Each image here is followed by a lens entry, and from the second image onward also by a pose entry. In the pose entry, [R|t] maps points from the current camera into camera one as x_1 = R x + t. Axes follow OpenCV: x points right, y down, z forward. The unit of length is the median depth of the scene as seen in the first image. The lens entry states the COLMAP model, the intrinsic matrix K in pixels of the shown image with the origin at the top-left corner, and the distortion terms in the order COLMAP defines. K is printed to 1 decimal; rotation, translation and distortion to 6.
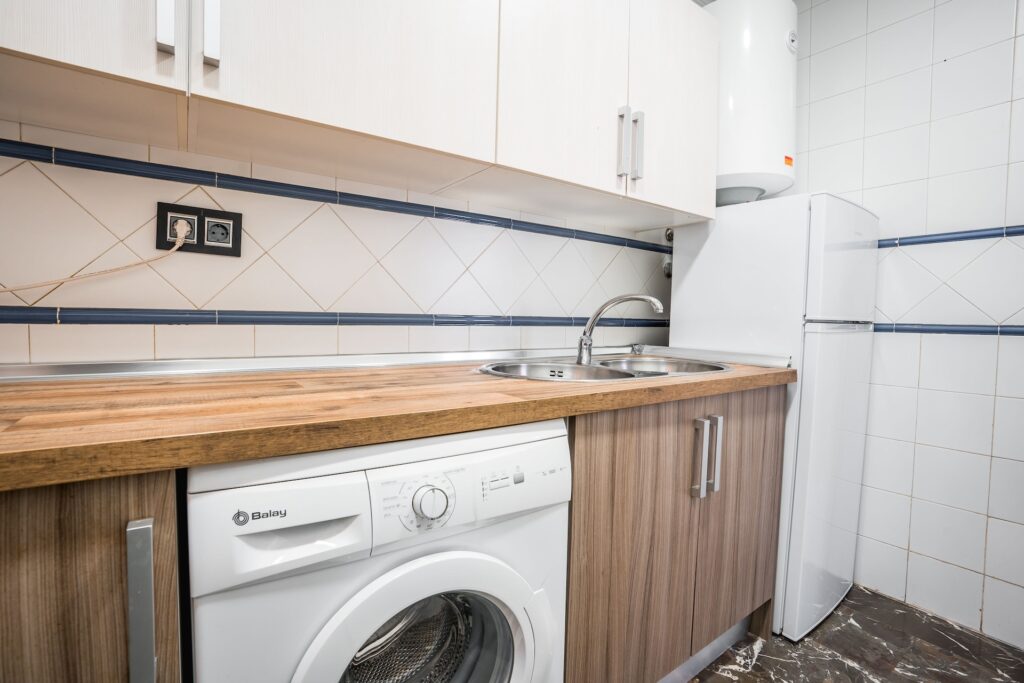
lens RADIAL K [[473.1, 0, 513.8], [0, 473.1, 337.3], [0, 0, 1]] dist [-0.070996, 0.026953]
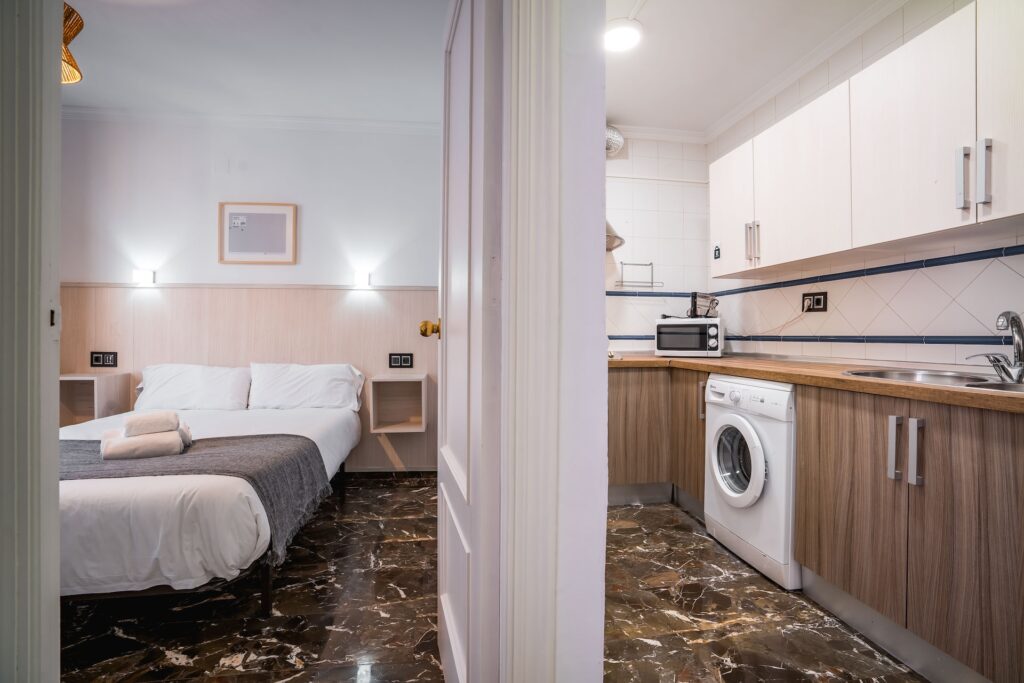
lens RADIAL K [[473.1, 0, 513.8], [0, 473.1, 337.3], [0, 0, 1]] dist [-0.070996, 0.026953]
pose [[-0.438895, -0.017347, -0.898371, 2.069372], [-0.048013, 0.998838, 0.004169, 0.012113], [0.897254, 0.044963, -0.439218, 0.647285]]
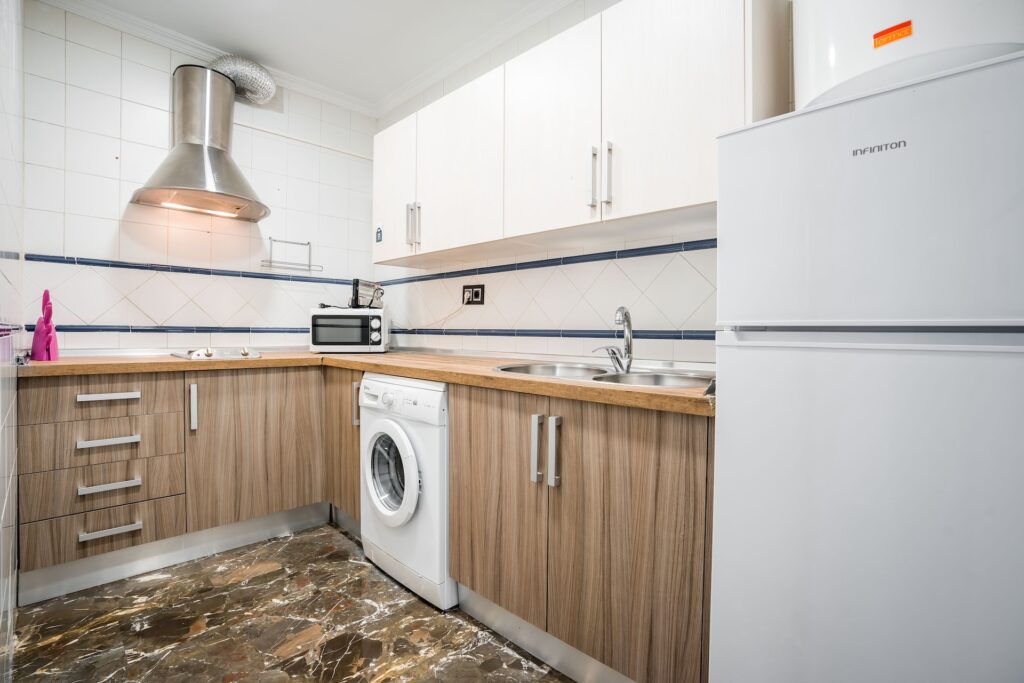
lens RADIAL K [[473.1, 0, 513.8], [0, 473.1, 337.3], [0, 0, 1]] dist [-0.070996, 0.026953]
pose [[0.179759, -0.003637, -0.983704, 1.654222], [-0.045886, 0.998874, -0.012078, 0.000508], [0.982640, 0.047309, 0.179390, 0.765035]]
